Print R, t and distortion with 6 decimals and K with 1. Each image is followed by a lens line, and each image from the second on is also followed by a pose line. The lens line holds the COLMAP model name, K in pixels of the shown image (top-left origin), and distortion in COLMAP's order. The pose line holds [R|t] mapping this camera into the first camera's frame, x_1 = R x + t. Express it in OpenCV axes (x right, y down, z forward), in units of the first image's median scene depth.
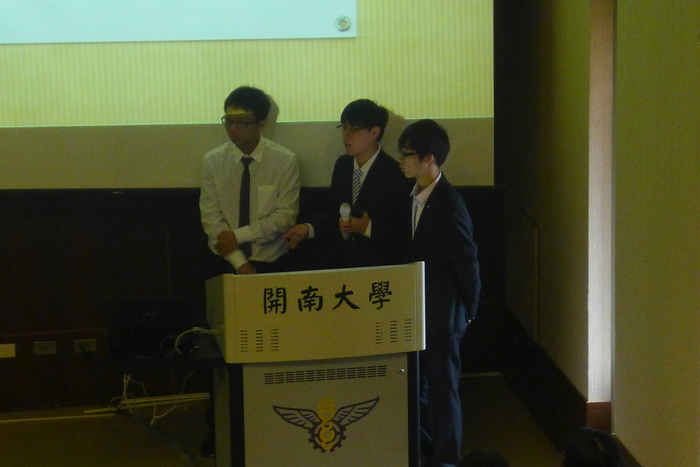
lens RADIAL K [[2863.6, 0, 343.1], [0, 2863.6, 261.7], [0, 0, 1]] dist [0.326253, 0.000000]
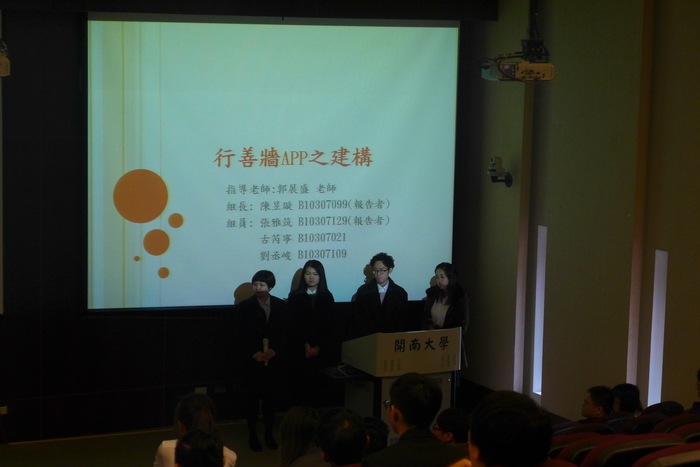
lens RADIAL K [[1582.4, 0, 347.0], [0, 1582.4, 236.4], [0, 0, 1]] dist [0.255327, 0.000000]
pose [[0.951670, 0.001651, 0.307118, -0.409991], [0.040574, 0.990545, -0.131051, 0.083352], [-0.304430, 0.137179, 0.942605, -0.088613]]
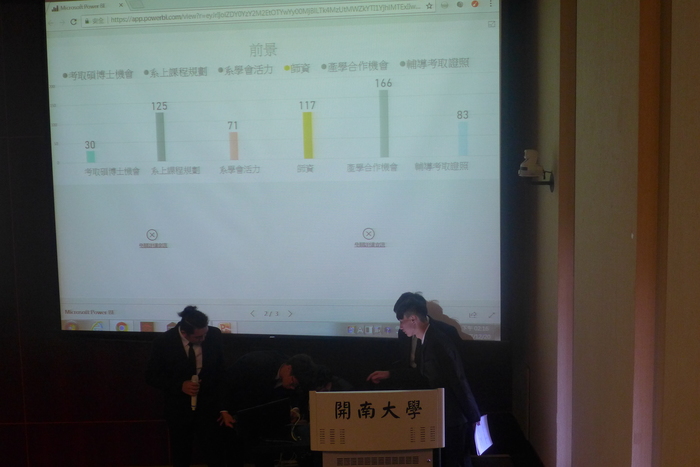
lens RADIAL K [[1025.8, 0, 346.9], [0, 1025.8, 230.8], [0, 0, 1]] dist [-0.014874, 0.000000]
pose [[0.988930, 0.019137, -0.147145, 0.055127], [-0.039473, 0.989846, -0.136553, -0.006177], [0.143038, 0.140850, 0.979644, 0.451622]]
